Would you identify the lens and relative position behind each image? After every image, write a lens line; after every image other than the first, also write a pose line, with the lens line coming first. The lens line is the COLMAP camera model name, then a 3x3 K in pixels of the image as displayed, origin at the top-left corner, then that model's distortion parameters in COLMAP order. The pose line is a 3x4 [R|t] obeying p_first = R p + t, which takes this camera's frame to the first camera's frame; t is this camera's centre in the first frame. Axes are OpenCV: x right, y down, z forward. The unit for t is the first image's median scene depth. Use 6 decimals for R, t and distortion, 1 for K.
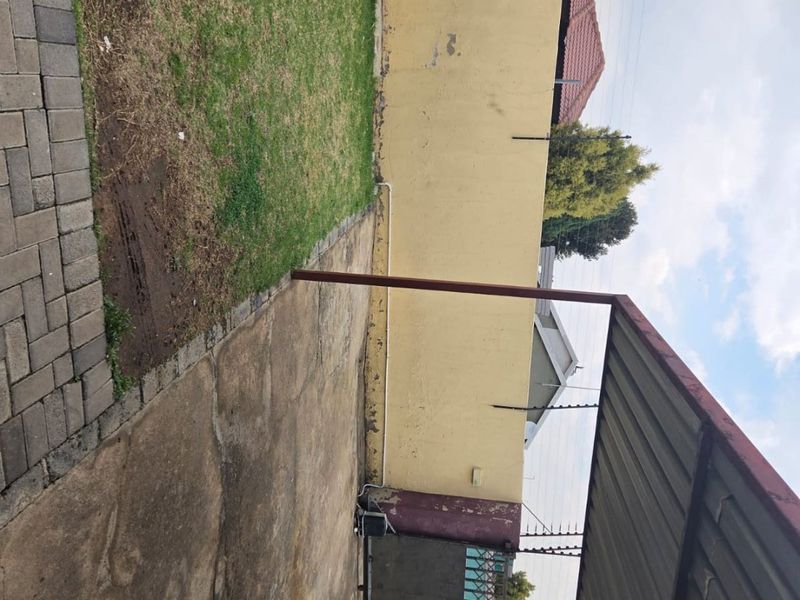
lens RADIAL K [[695.3, 0, 400.0], [0, 695.3, 300.0], [0, 0, 1]] dist [0.001083, -0.000898]
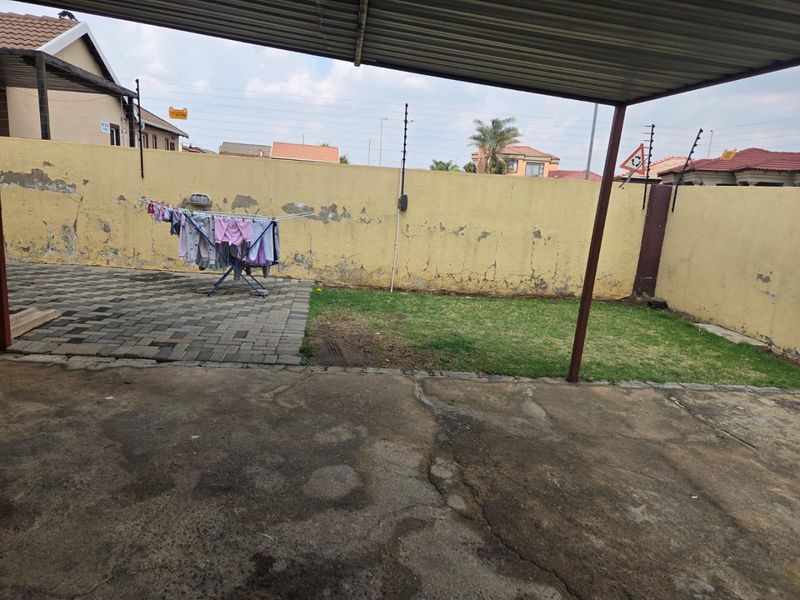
lens RADIAL K [[531.9, 0, 400.0], [0, 531.9, 300.0], [0, 0, 1]] dist [0.074466, -0.001802]
pose [[0.242532, -0.954795, -0.171885, 0.049754], [-0.172230, 0.131985, -0.976175, 0.629786], [0.954733, 0.266357, -0.132434, 0.552479]]
